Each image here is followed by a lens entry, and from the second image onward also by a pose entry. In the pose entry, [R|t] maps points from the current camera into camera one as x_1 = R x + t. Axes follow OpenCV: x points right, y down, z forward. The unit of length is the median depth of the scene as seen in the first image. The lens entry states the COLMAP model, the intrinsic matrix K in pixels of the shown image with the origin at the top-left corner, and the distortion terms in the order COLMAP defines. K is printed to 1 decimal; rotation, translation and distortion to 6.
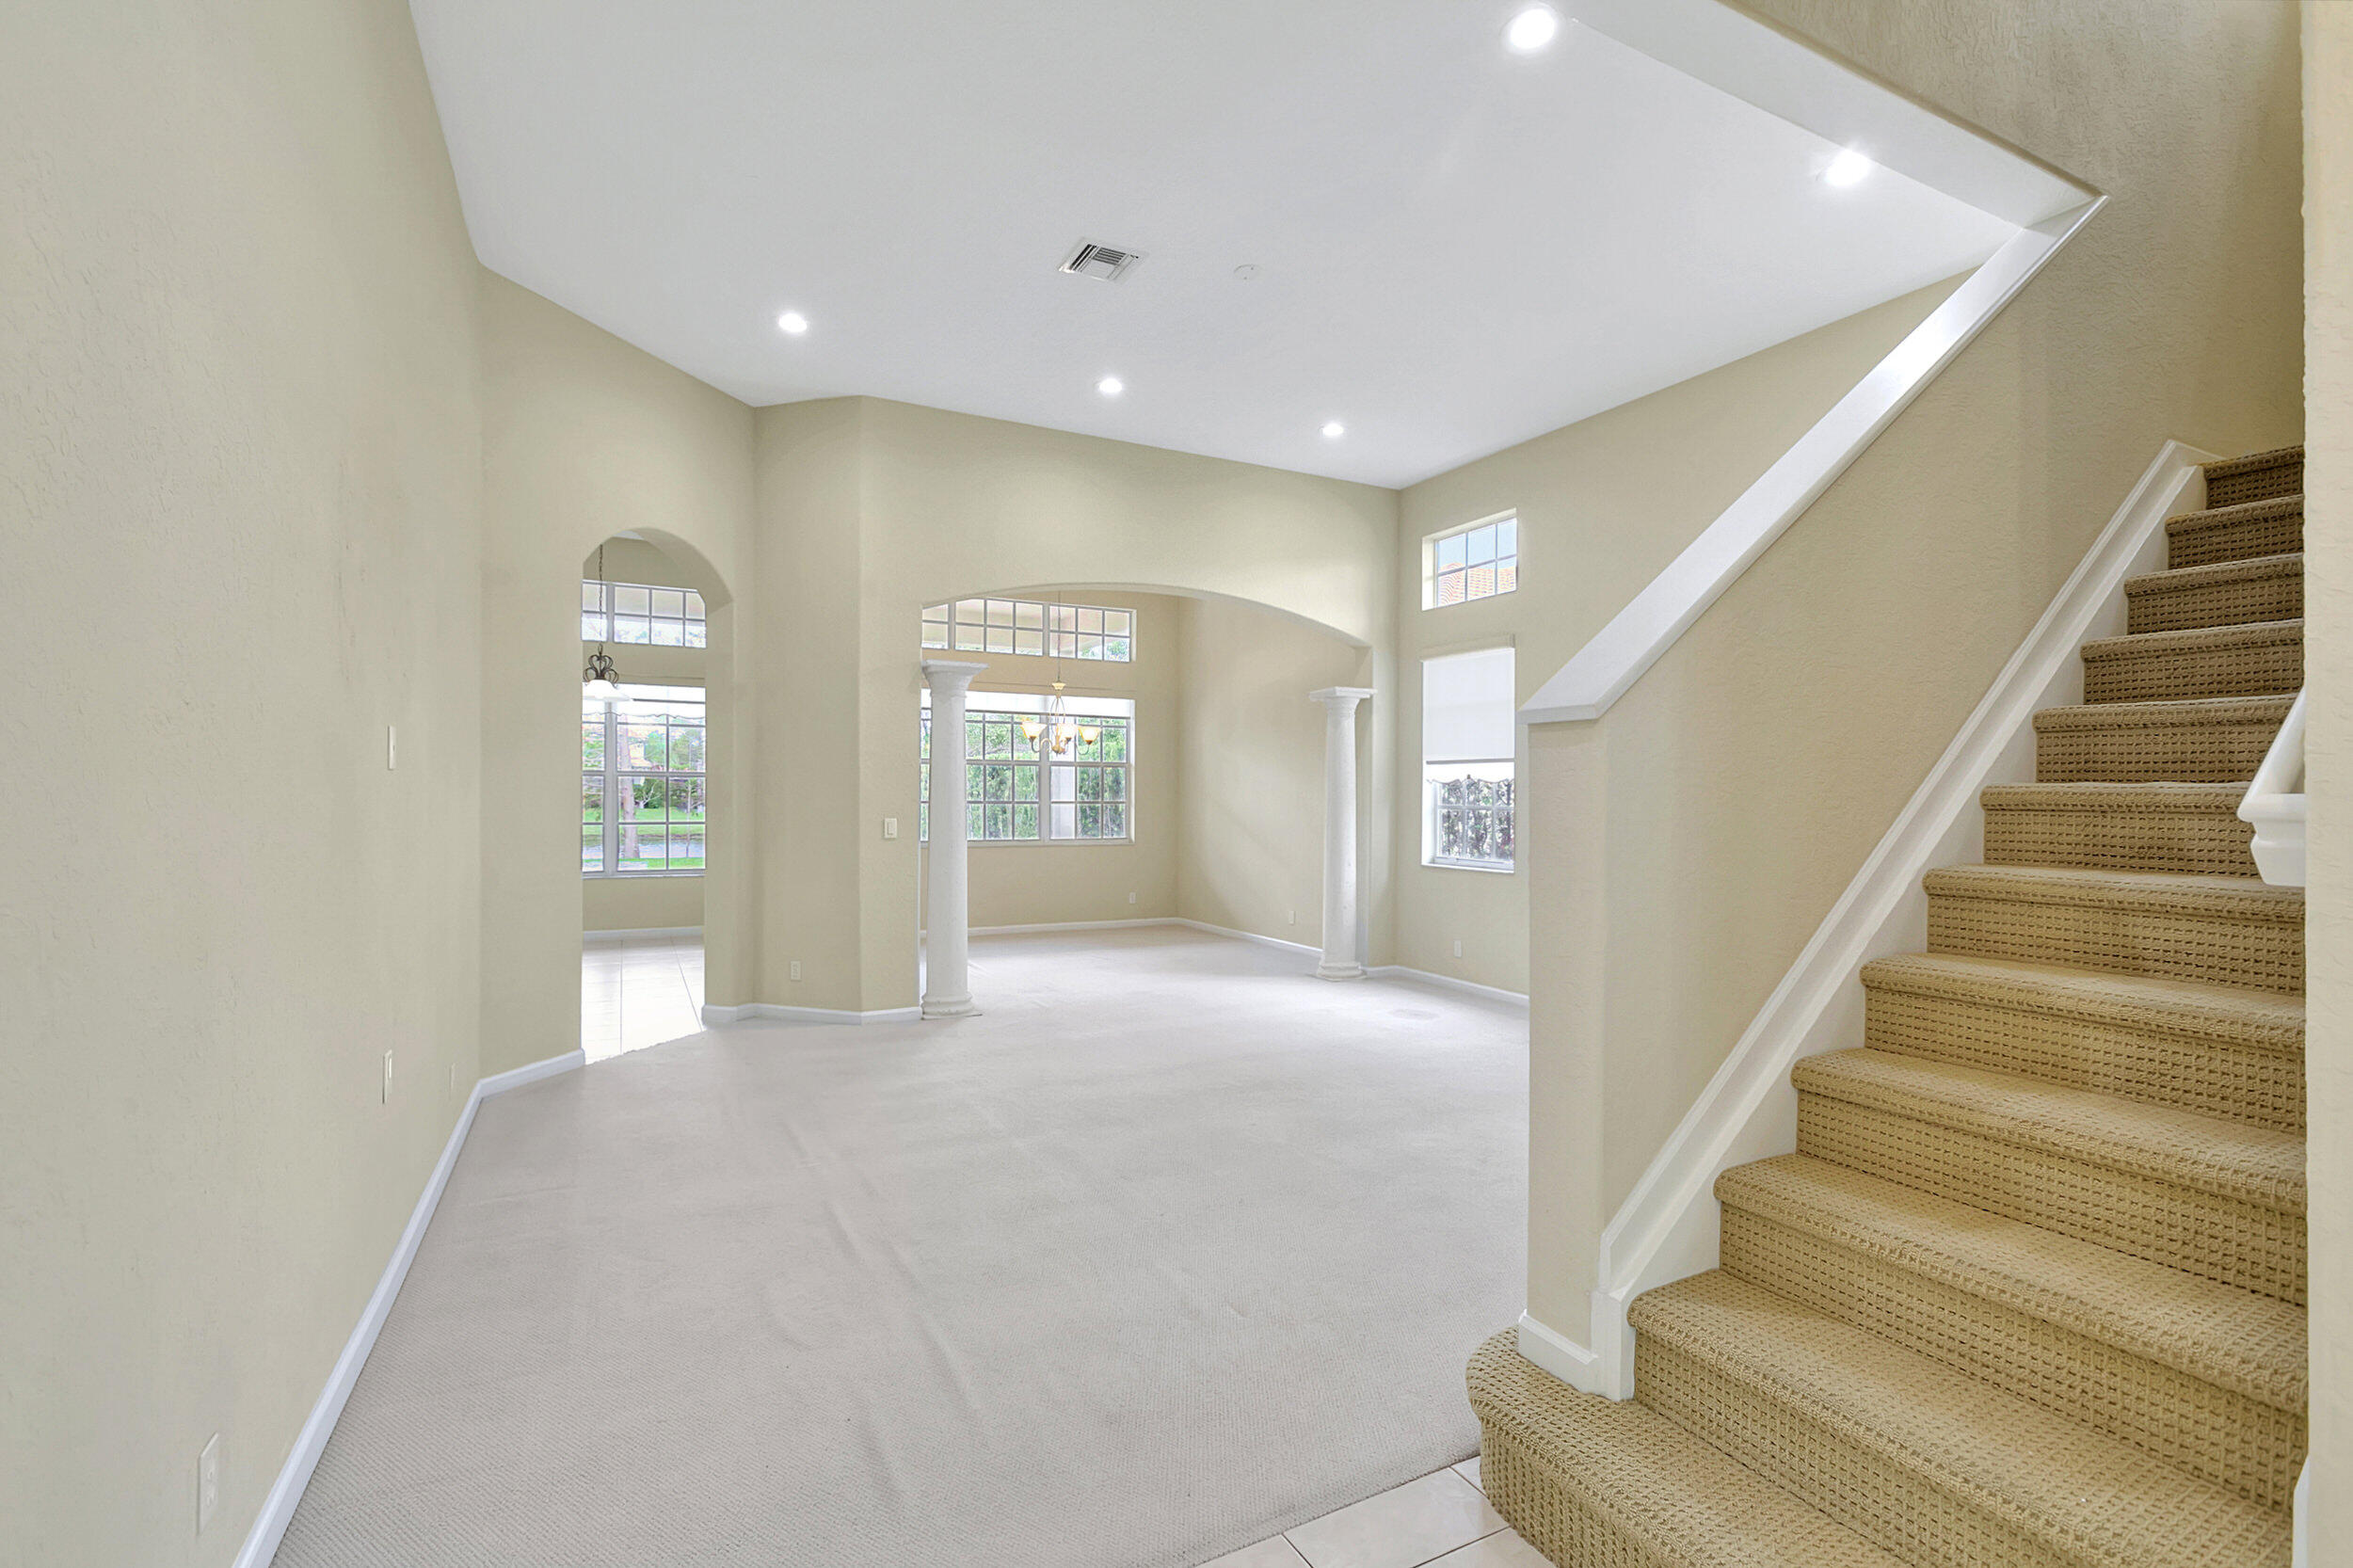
lens RADIAL K [[1069.1, 0, 1171.7], [0, 1069.1, 807.1], [0, 0, 1]] dist [-0.002654, -0.000133]
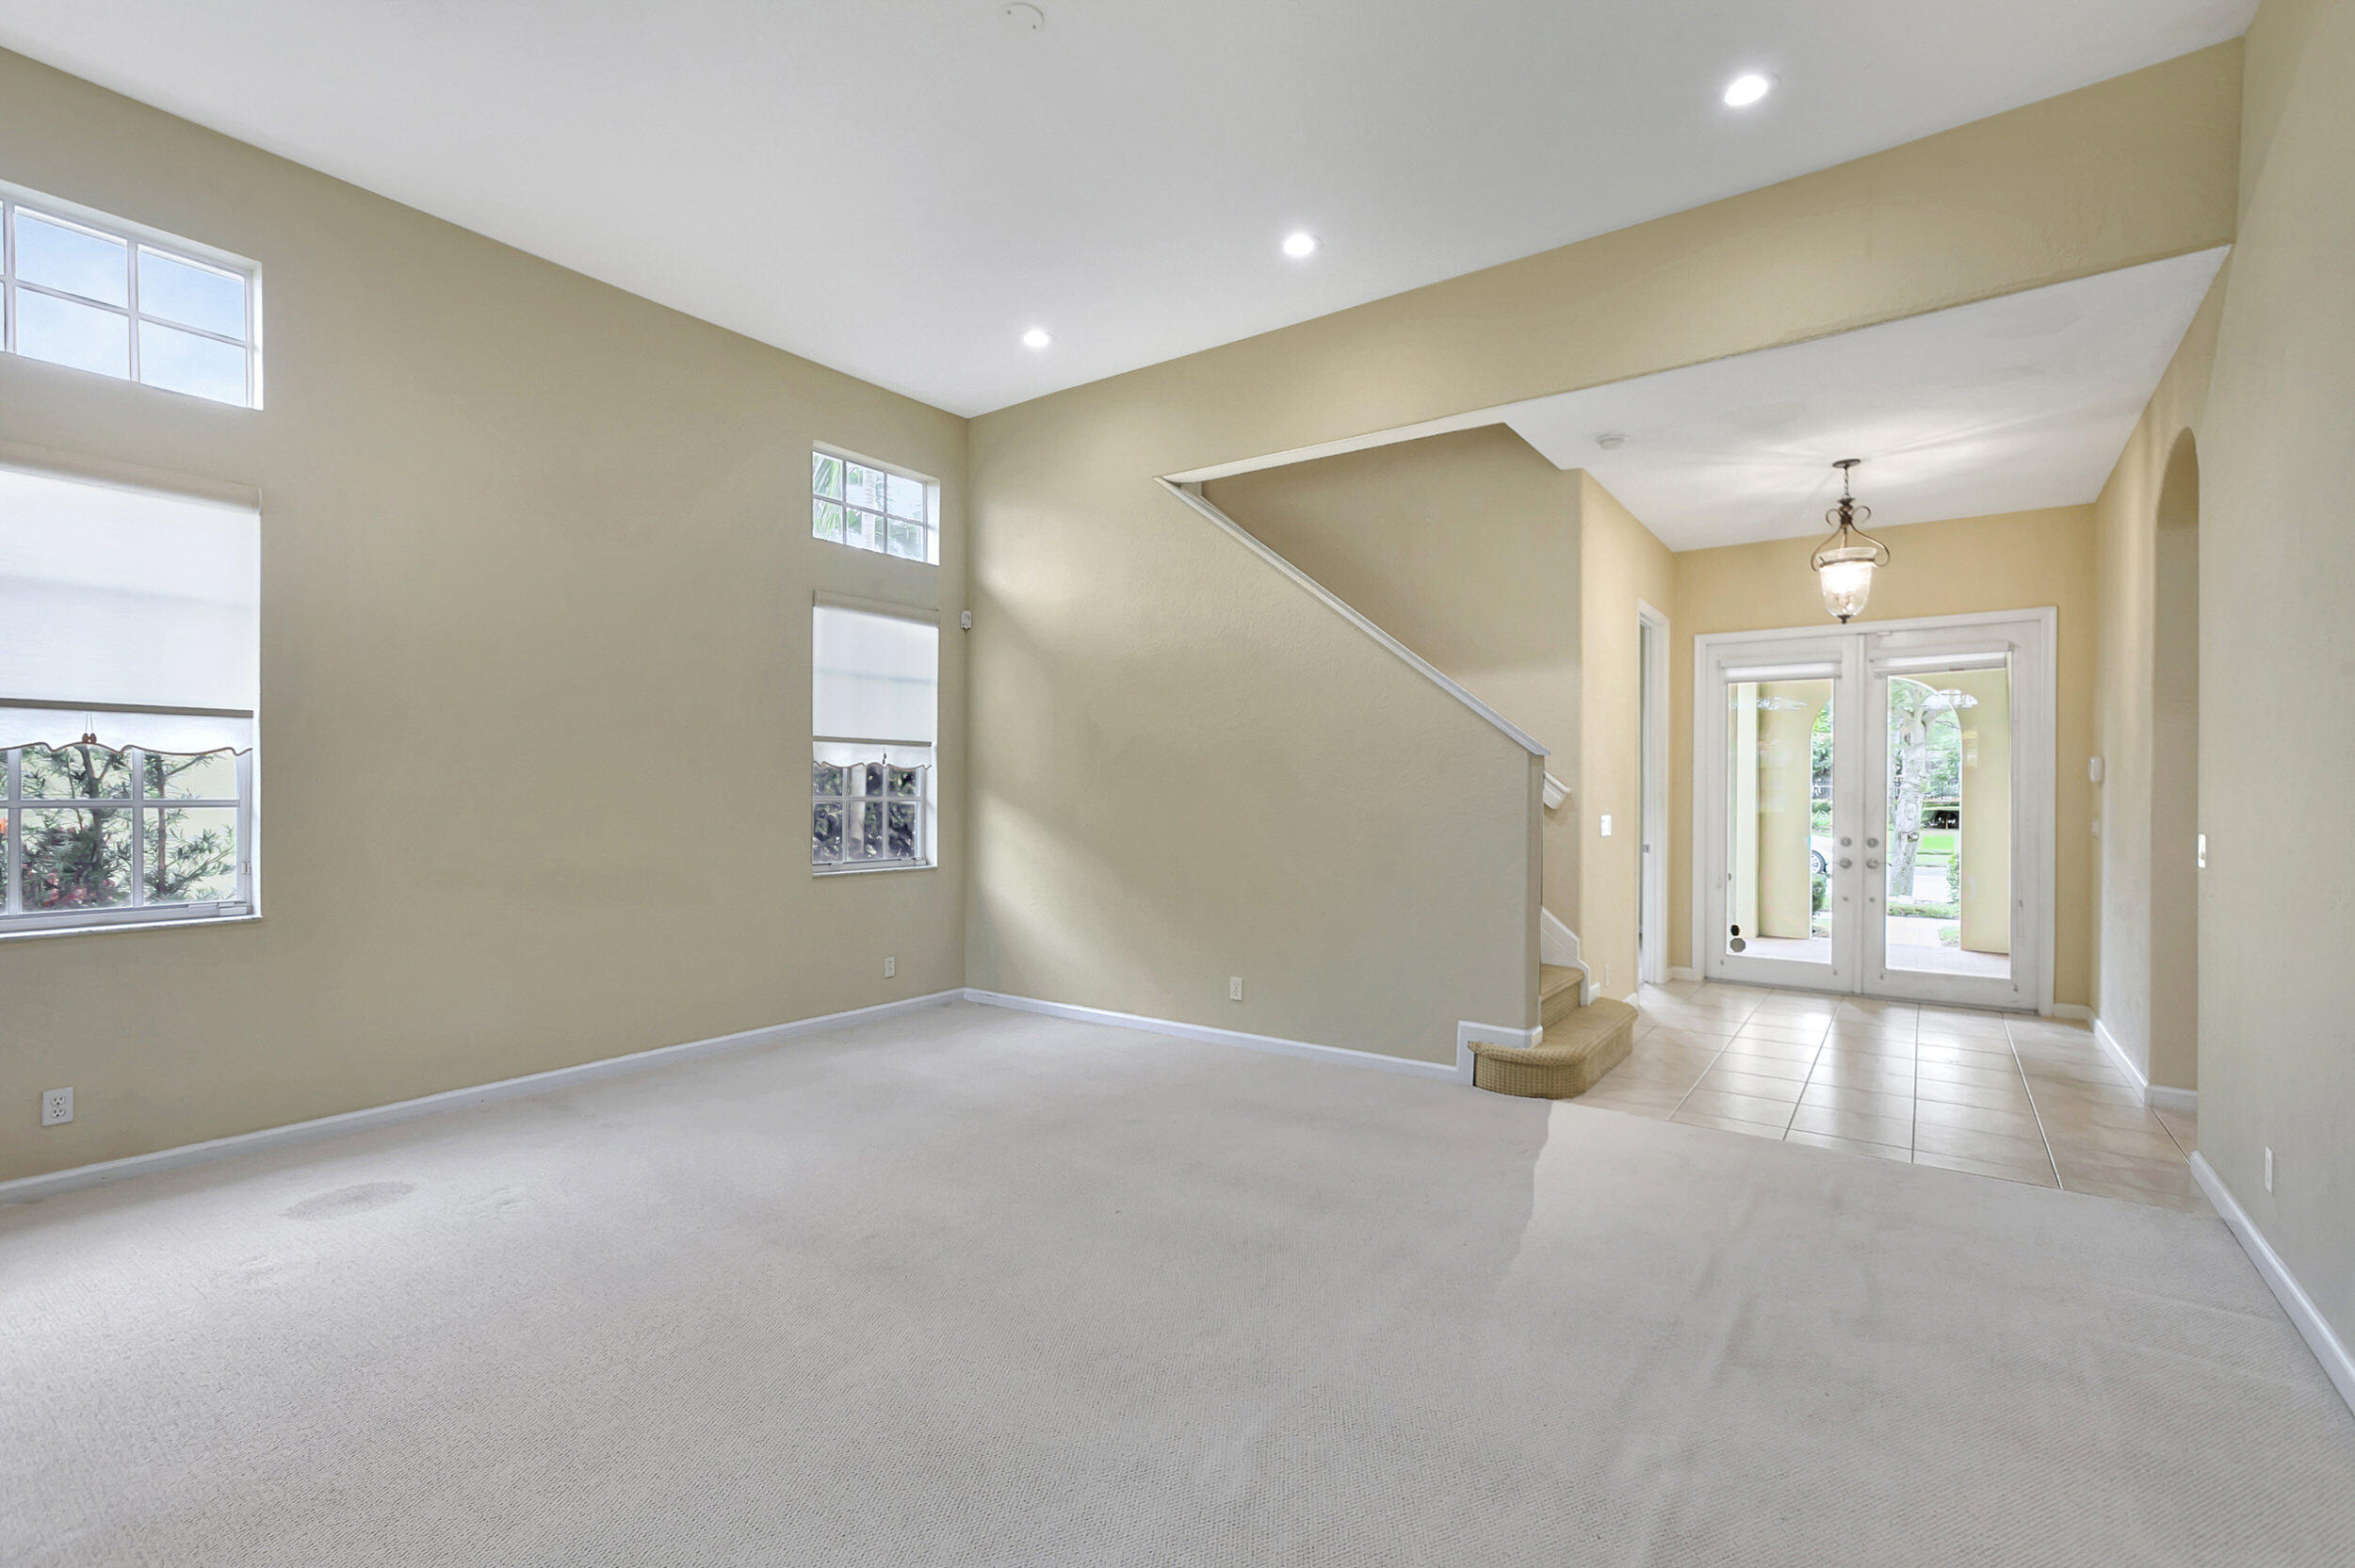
lens RADIAL K [[1069.9, 0, 1172.7], [0, 1069.9, 807.1], [0, 0, 1]] dist [-0.002654, -0.000133]
pose [[-0.454237, -0.024596, 0.890541, -0.350083], [0.003148, 0.999568, 0.029213, -0.009817], [-0.890875, 0.016073, -0.453964, 0.741528]]
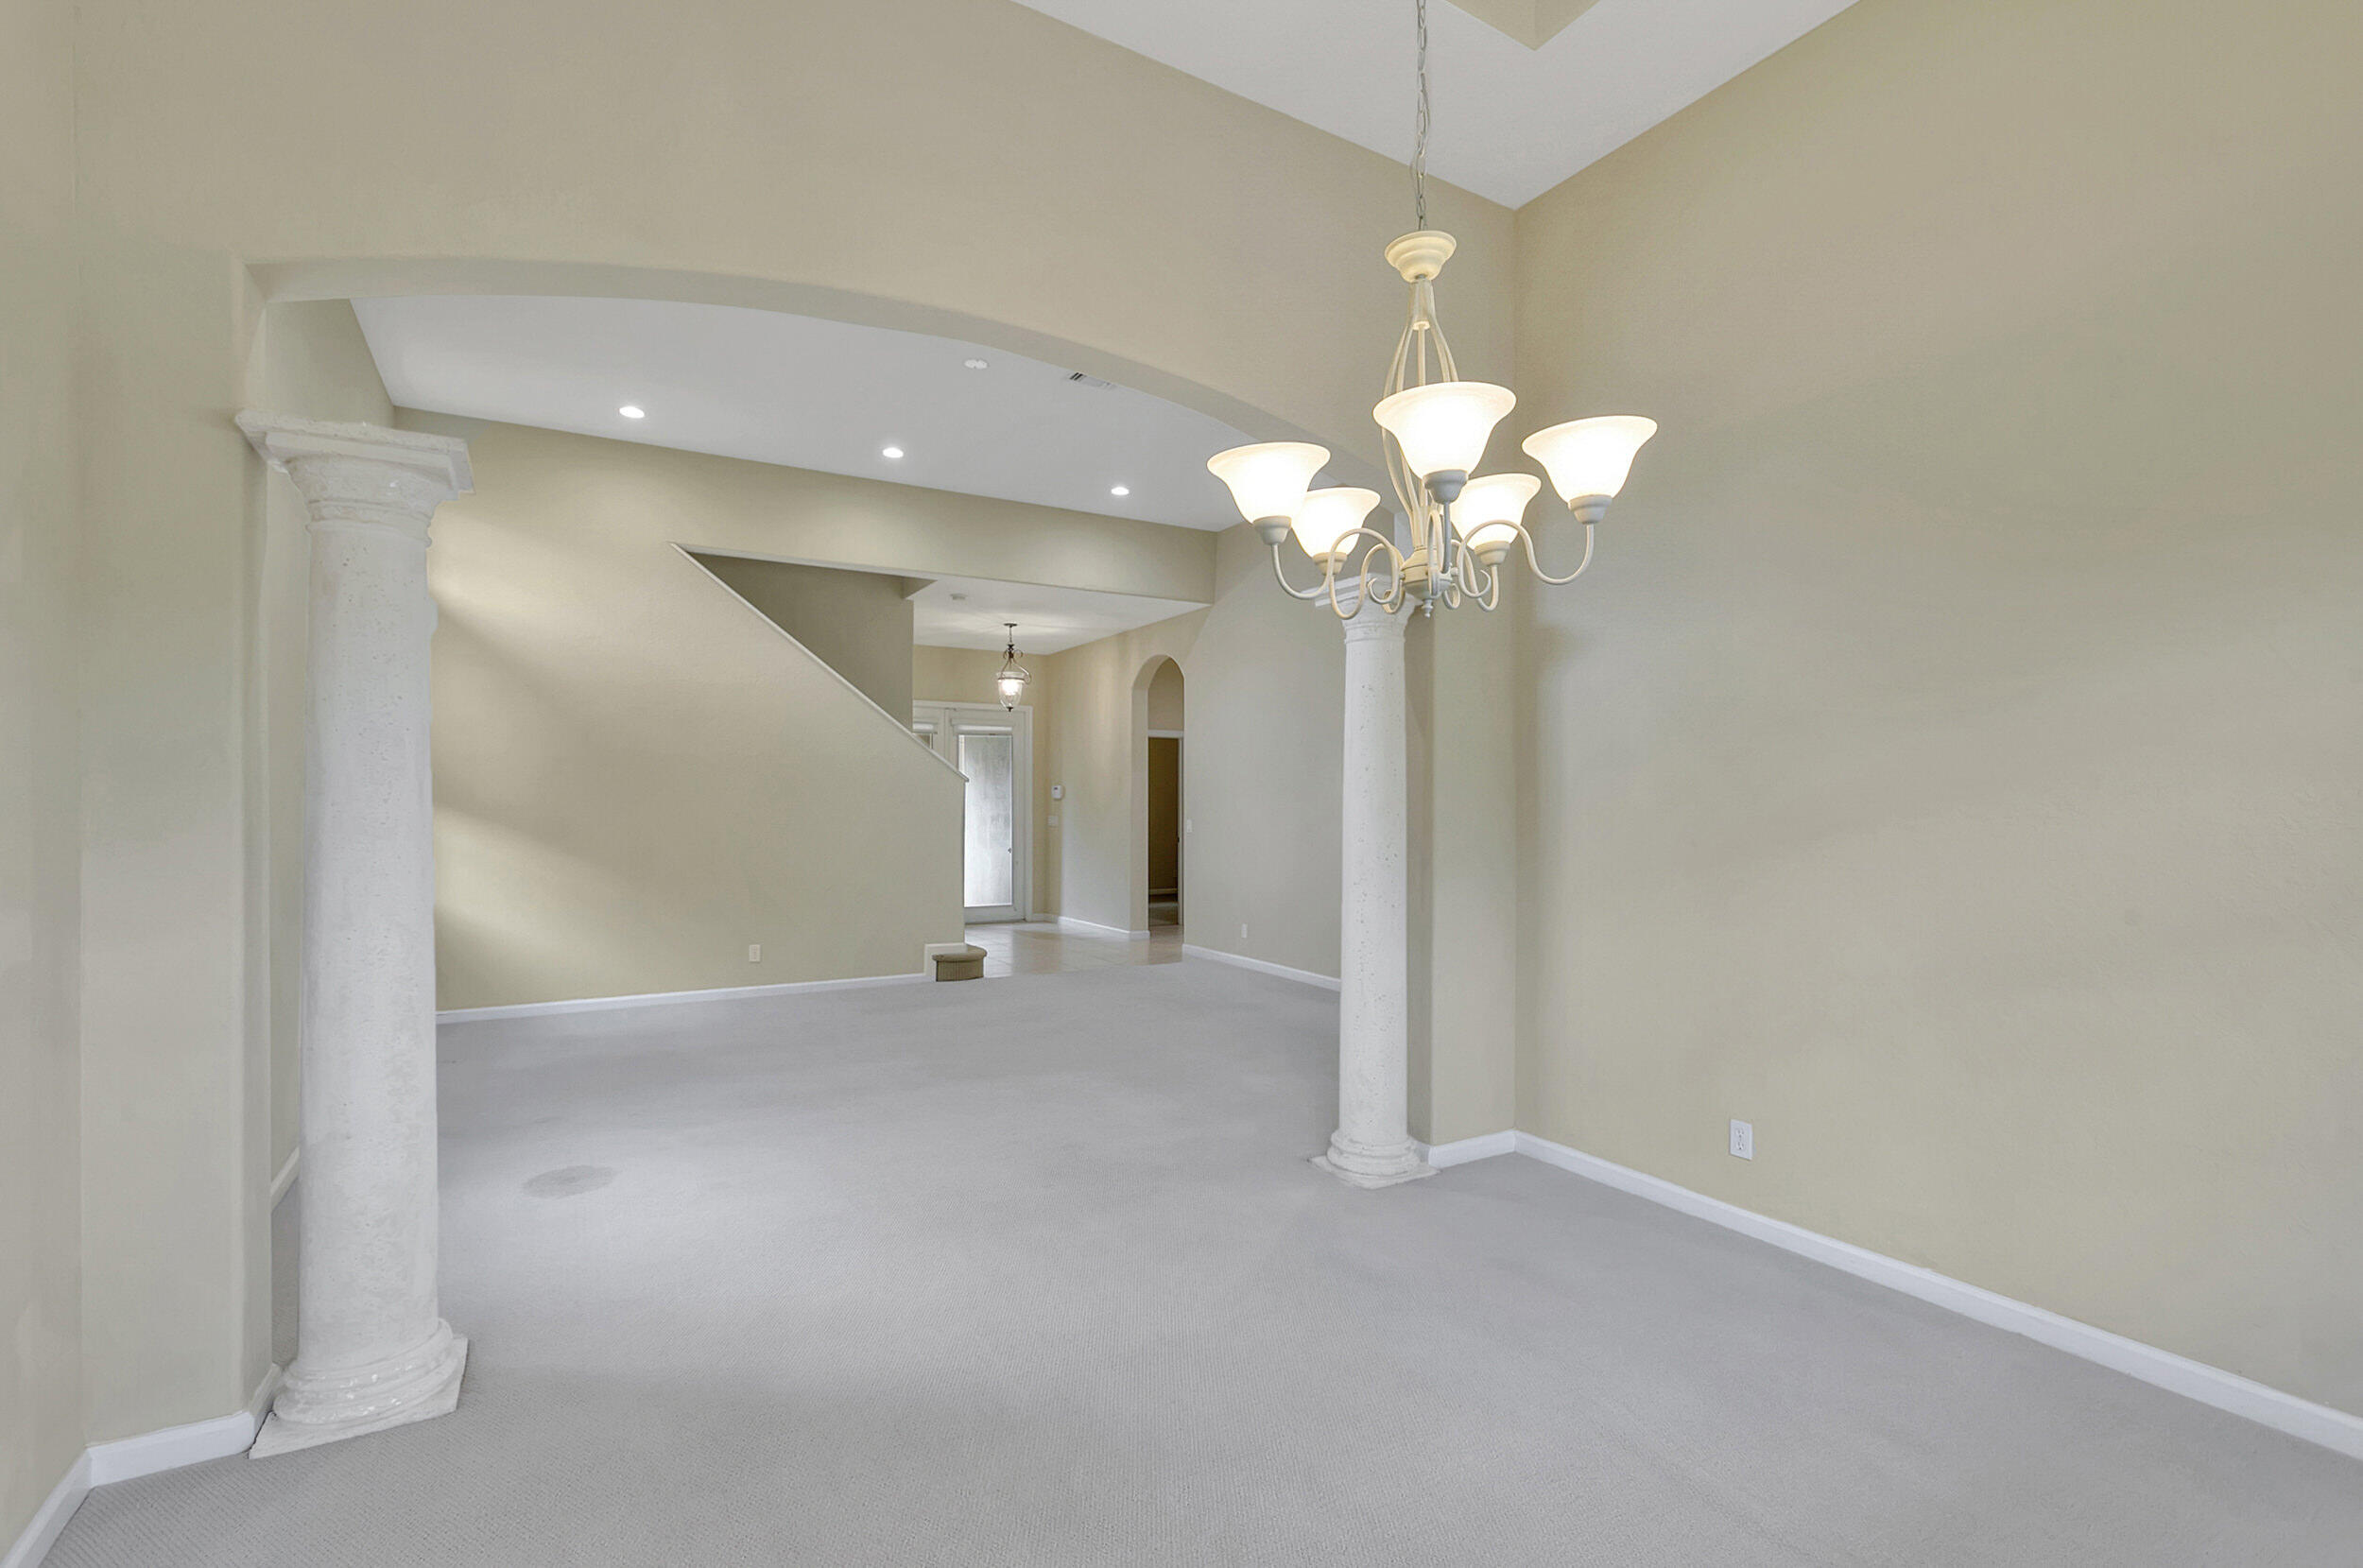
lens RADIAL K [[1073.6, 0, 1176.6], [0, 1073.6, 807.2], [0, 0, 1]] dist [-0.002654, -0.000133]
pose [[-0.998064, -0.004643, -0.062019, -0.045126], [-0.005357, 0.999921, 0.011345, -0.007853], [0.061962, 0.011655, -0.998010, 1.334433]]
